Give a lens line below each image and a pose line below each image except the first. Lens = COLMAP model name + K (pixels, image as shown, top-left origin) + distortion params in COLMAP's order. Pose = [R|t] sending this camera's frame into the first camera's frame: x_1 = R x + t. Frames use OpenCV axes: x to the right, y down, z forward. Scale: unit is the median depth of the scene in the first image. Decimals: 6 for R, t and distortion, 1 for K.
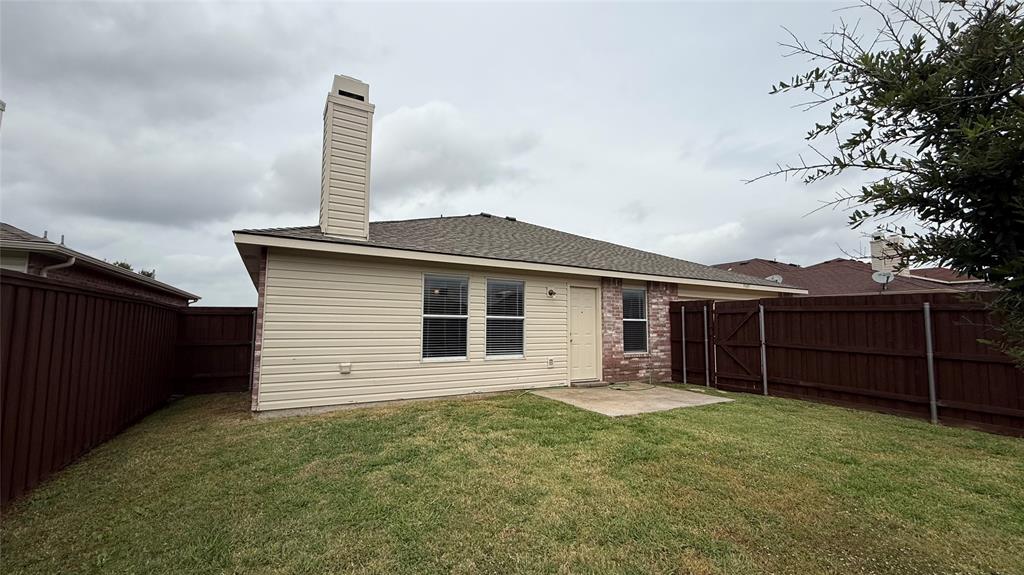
lens RADIAL K [[408.6, 0, 512.0], [0, 408.6, 287.5], [0, 0, 1]] dist [-0.000107, -0.000017]
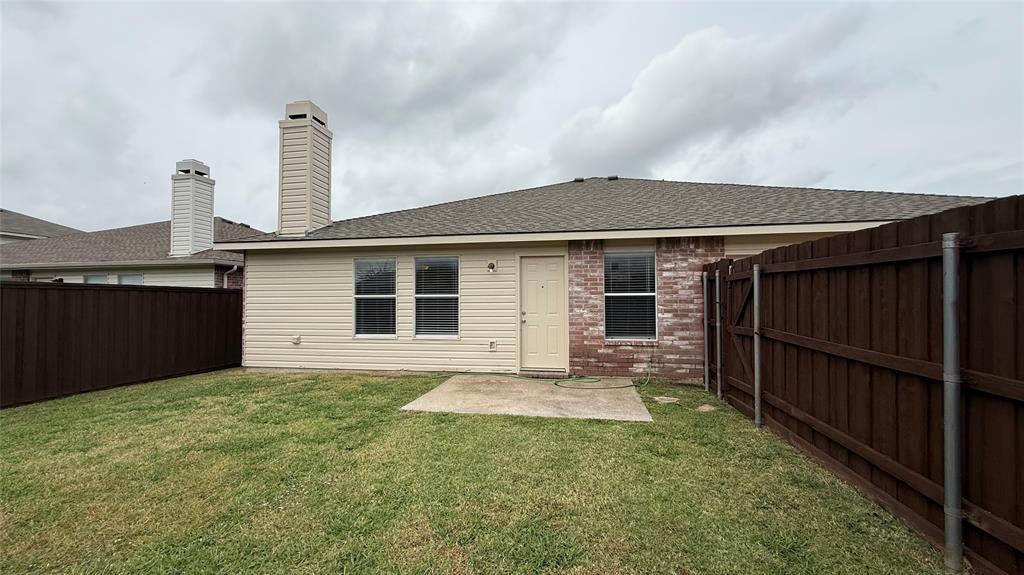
lens RADIAL K [[408.6, 0, 512.0], [0, 408.6, 287.5], [0, 0, 1]] dist [-0.000107, -0.000017]
pose [[0.769963, -0.035424, -0.637104, 0.685883], [0.070101, 0.997110, 0.029278, 0.035648], [0.634226, -0.067204, 0.770221, 0.350528]]
